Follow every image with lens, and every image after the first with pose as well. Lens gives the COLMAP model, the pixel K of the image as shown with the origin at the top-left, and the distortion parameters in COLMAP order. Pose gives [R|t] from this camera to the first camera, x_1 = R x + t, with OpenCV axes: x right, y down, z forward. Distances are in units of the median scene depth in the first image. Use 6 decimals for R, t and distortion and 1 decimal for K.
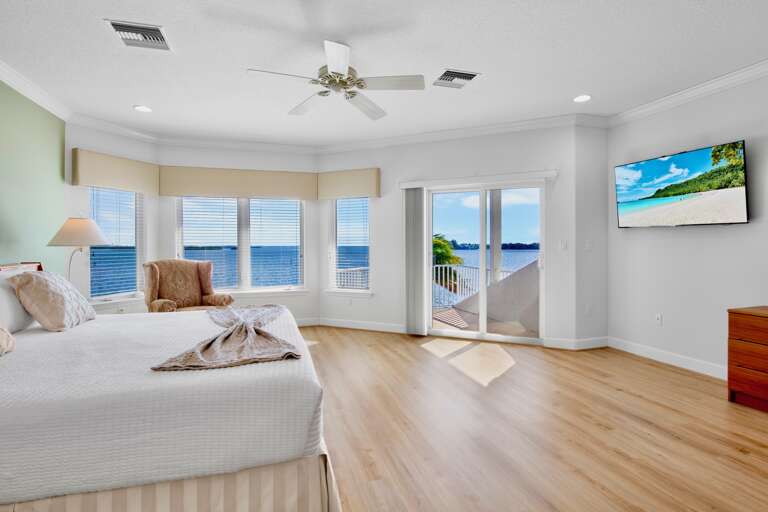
lens RADIAL K [[378.4, 0, 386.2], [0, 378.4, 246.3], [0, 0, 1]] dist [-0.021537, -0.000511]
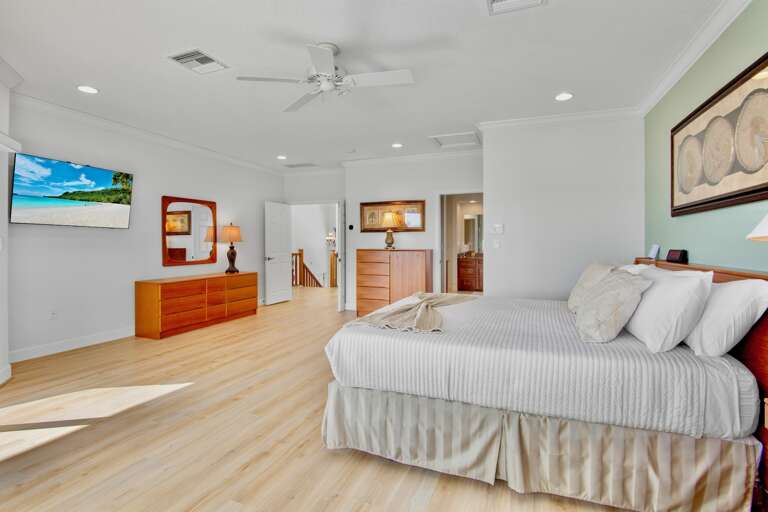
lens RADIAL K [[378.4, 0, 386.2], [0, 378.4, 246.3], [0, 0, 1]] dist [-0.021537, -0.000511]
pose [[-0.783600, -0.010641, 0.621174, -0.685818], [-0.005965, 0.999936, 0.009604, -0.011083], [-0.621237, 0.003820, -0.783614, 1.305626]]
